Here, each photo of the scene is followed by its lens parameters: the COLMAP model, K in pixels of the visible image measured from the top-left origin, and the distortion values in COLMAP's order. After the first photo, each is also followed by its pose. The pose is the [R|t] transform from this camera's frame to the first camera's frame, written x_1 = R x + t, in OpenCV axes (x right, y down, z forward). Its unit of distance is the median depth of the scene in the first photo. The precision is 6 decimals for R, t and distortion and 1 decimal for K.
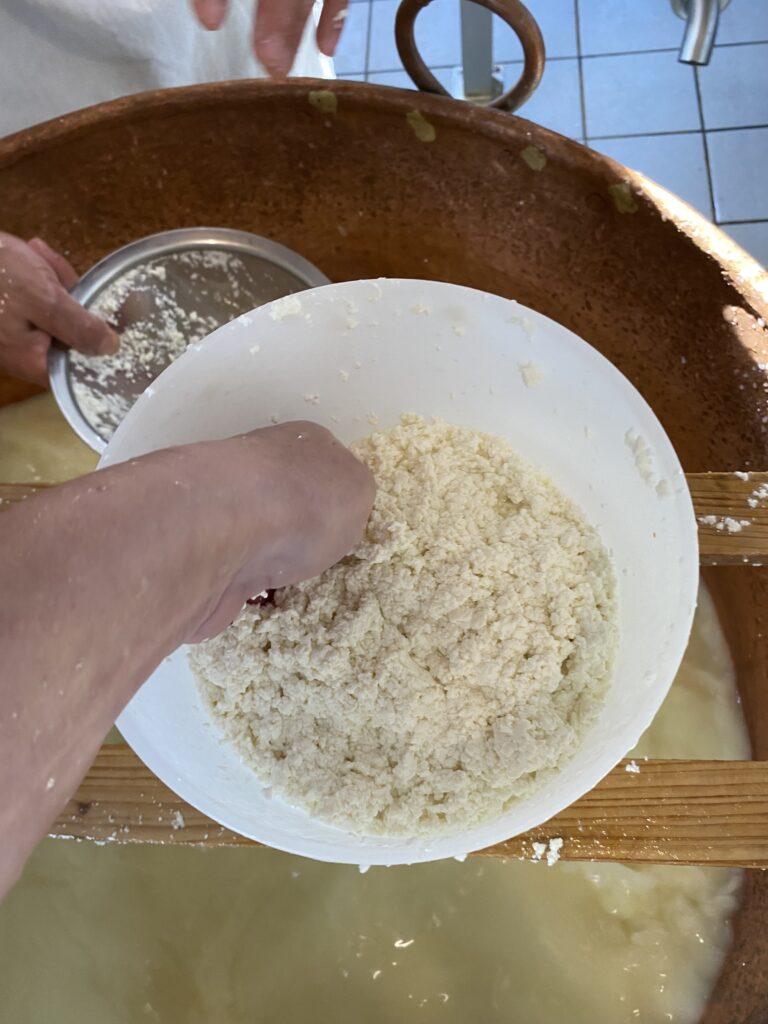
lens RADIAL K [[793.9, 0, 379.2], [0, 793.9, 507.0], [0, 0, 1]] dist [-0.015503, -0.001465]
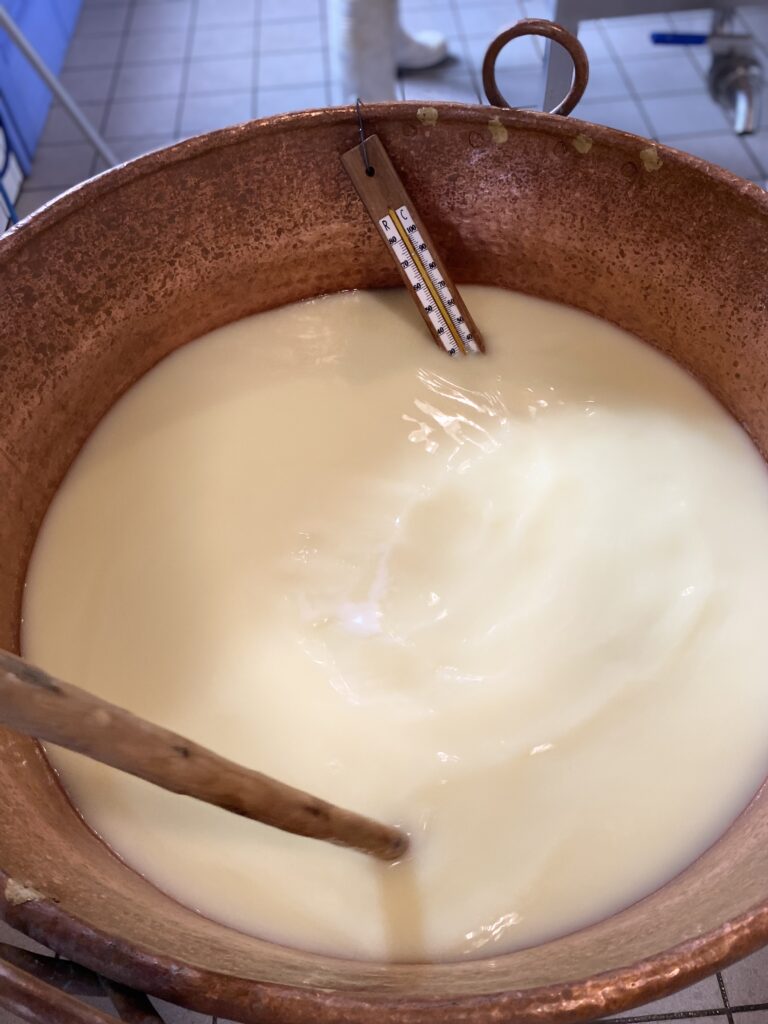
lens RADIAL K [[793.9, 0, 387.3], [0, 793.9, 513.0], [0, 0, 1]] dist [-0.015503, -0.001465]
pose [[0.989820, -0.046617, 0.134473, -0.355790], [0.076641, 0.970731, -0.227613, 0.478380], [-0.119927, 0.235602, 0.964422, -0.179863]]
